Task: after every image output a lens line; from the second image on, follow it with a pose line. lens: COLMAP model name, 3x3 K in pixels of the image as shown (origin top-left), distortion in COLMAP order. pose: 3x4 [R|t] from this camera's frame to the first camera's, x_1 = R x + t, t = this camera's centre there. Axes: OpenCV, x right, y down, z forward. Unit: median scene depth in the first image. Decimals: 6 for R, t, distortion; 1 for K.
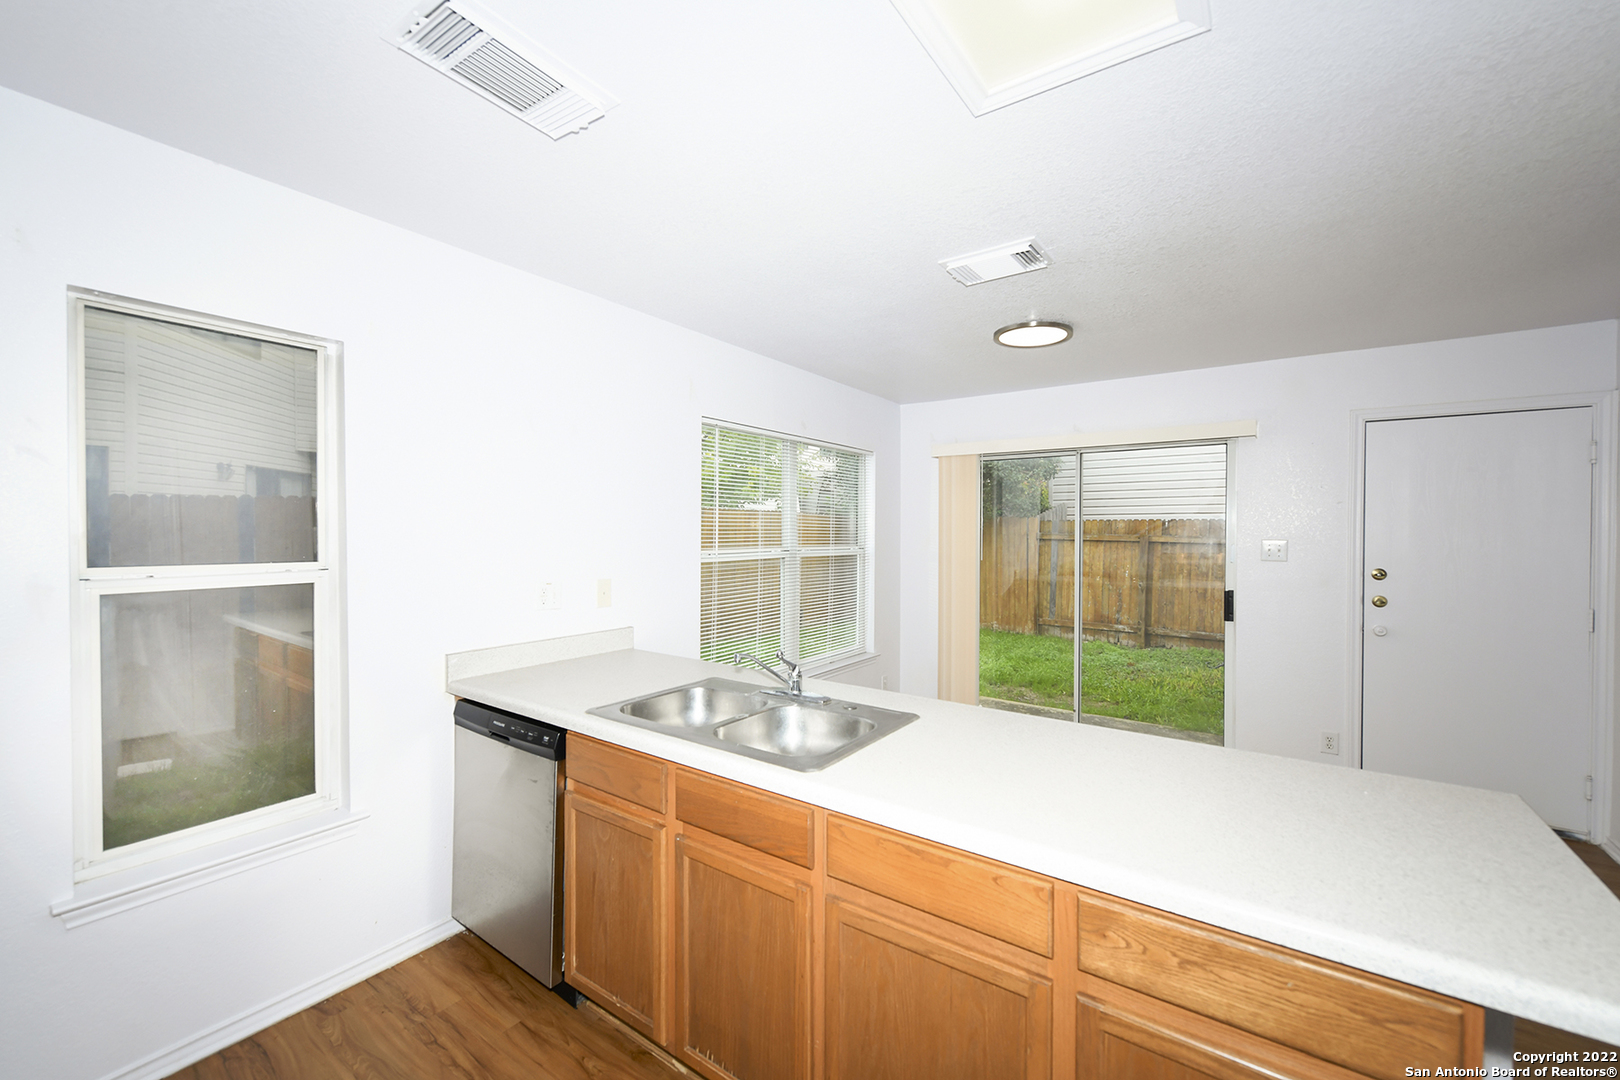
lens RADIAL K [[640.4, 0, 814.9], [0, 640.4, 540.8], [0, 0, 1]] dist [0.002687, -0.000222]
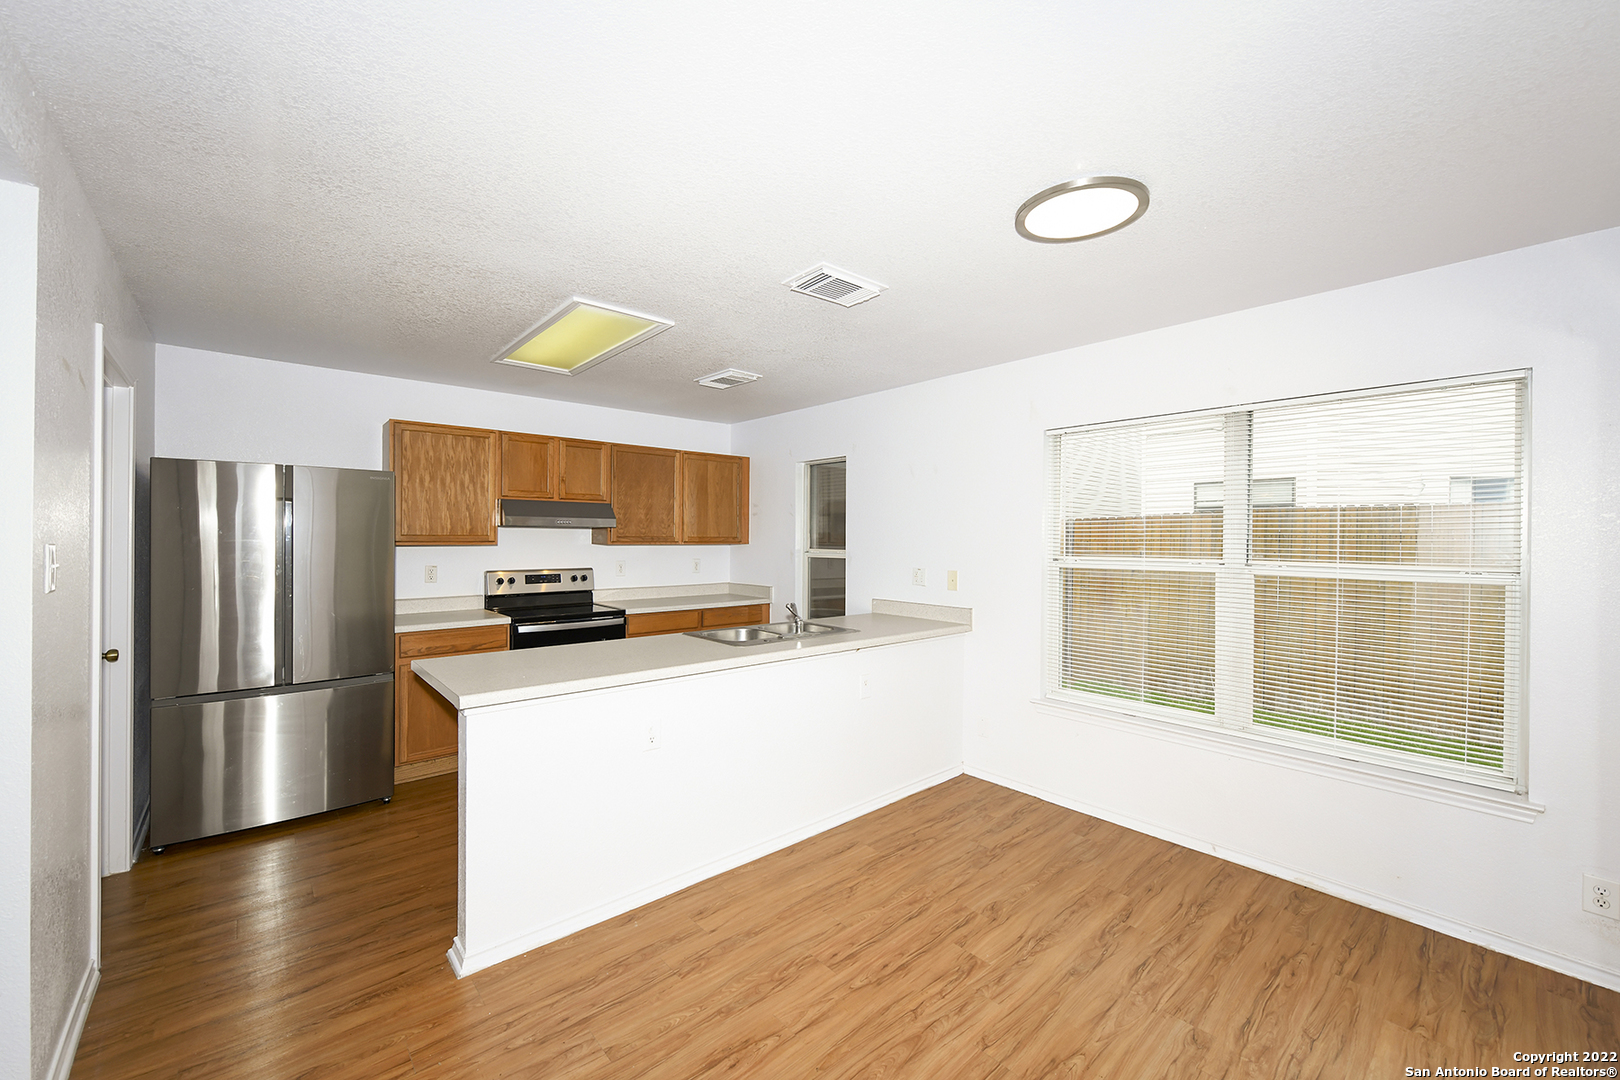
lens RADIAL K [[640.4, 0, 822.4], [0, 640.4, 536.5], [0, 0, 1]] dist [0.002687, -0.000222]
pose [[-0.227726, -0.006205, -0.973706, 1.600182], [-0.023011, 0.999735, -0.000989, -0.012509], [0.973453, 0.022181, -0.227808, 1.486368]]
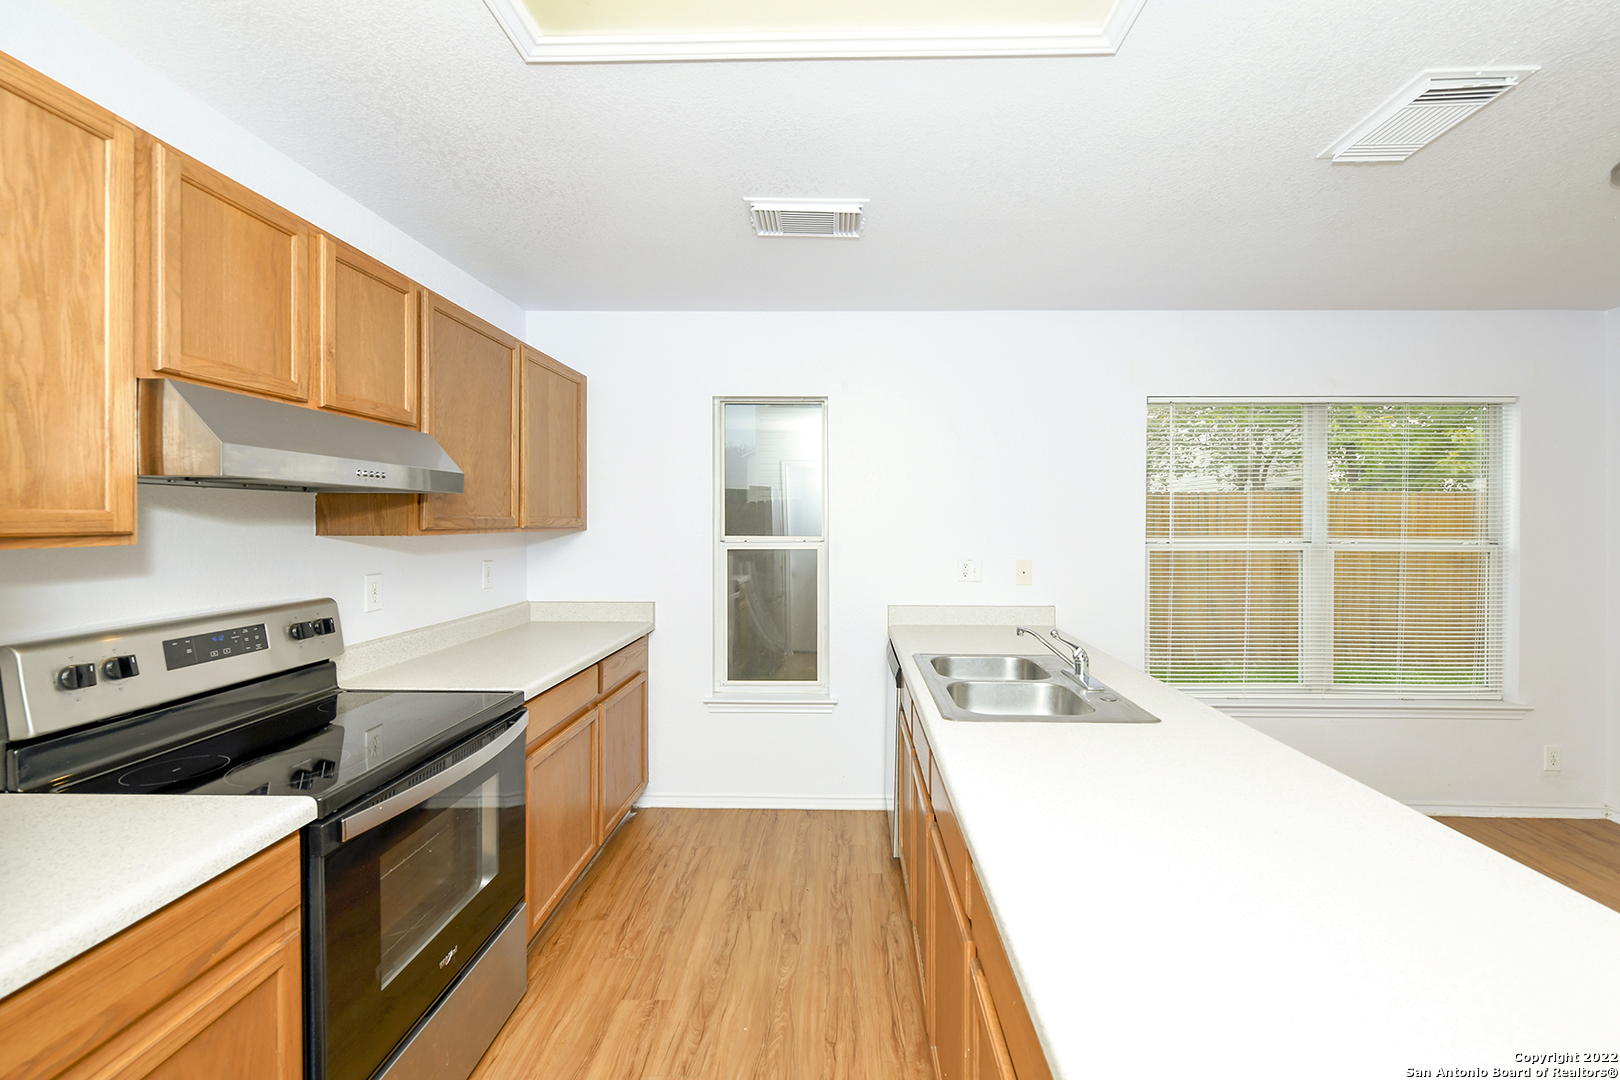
lens RADIAL K [[640.4, 0, 812.3], [0, 640.4, 523.2], [0, 0, 1]] dist [0.002687, -0.000222]
pose [[0.553413, 0.002802, -0.832902, 0.575849], [-0.014506, 0.999875, -0.006274, 0.011201], [0.832780, 0.015554, 0.553385, 0.104964]]
